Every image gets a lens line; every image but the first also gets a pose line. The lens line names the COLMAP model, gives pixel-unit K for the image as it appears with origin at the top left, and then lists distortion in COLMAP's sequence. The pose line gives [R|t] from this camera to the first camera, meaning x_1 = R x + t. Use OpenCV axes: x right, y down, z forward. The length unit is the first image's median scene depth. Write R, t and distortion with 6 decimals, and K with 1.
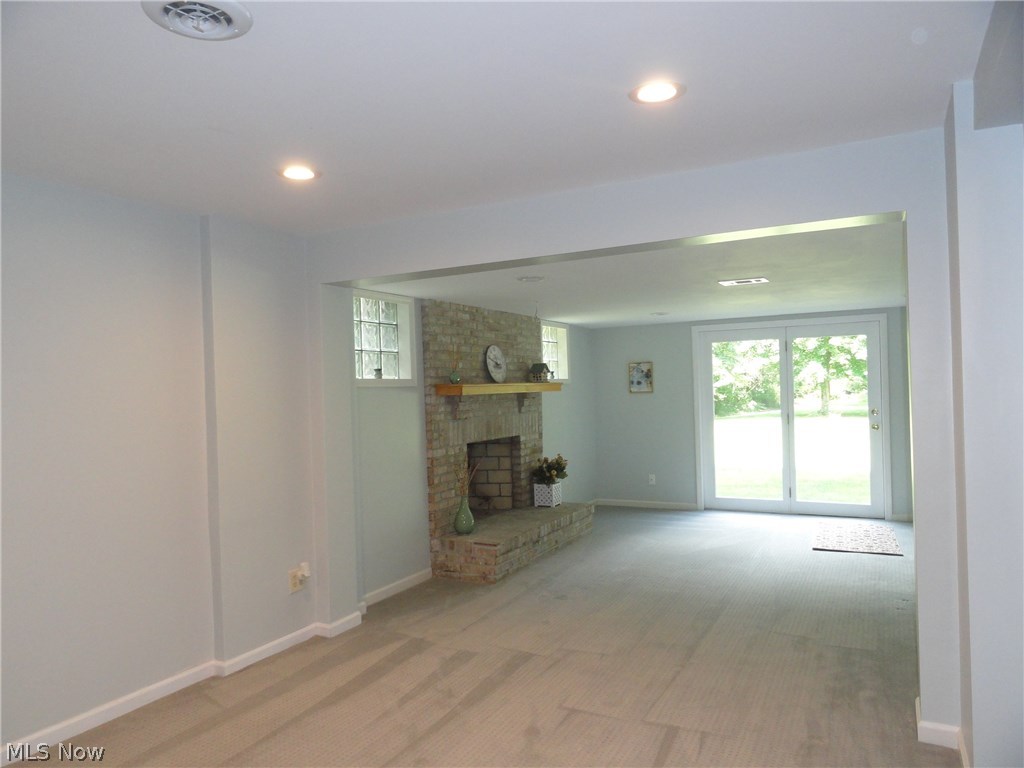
lens RADIAL K [[717.5, 0, 512.3], [0, 717.5, 397.5], [0, 0, 1]] dist [0.023375, -0.000920]
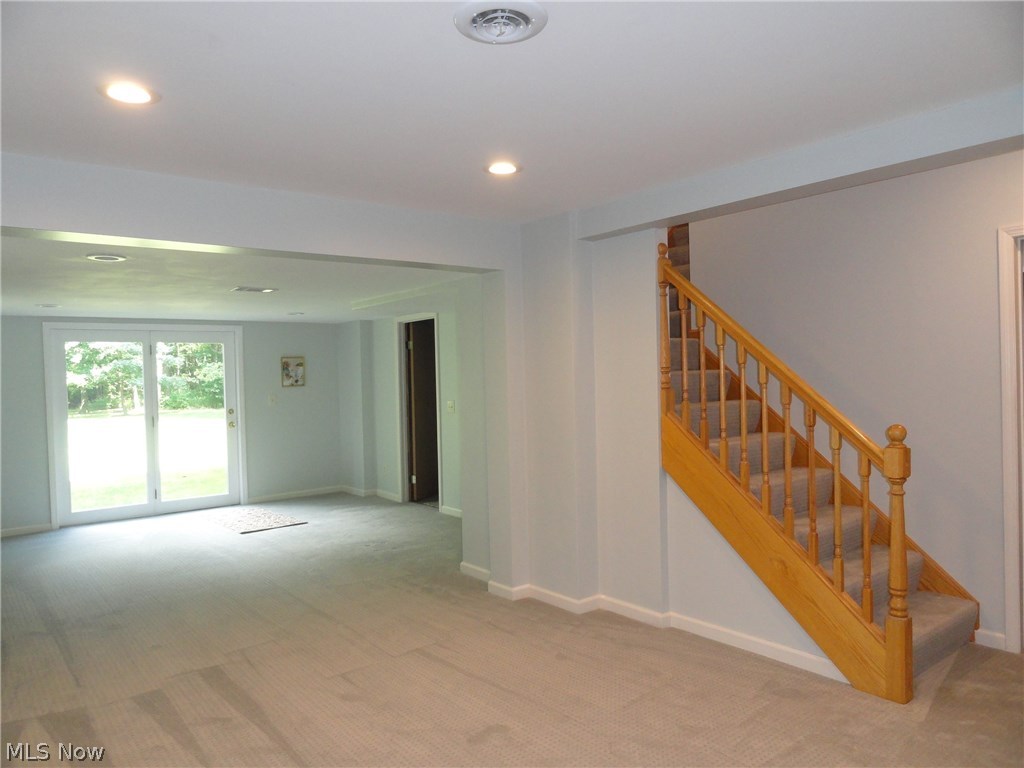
lens RADIAL K [[711.0, 0, 511.3], [0, 711.0, 388.1], [0, 0, 1]] dist [-0.000829, -0.001997]
pose [[0.409777, -0.000563, 0.912185, -0.344404], [0.028784, 0.999510, -0.012314, 0.009846], [-0.911731, 0.031303, 0.409592, 0.137795]]
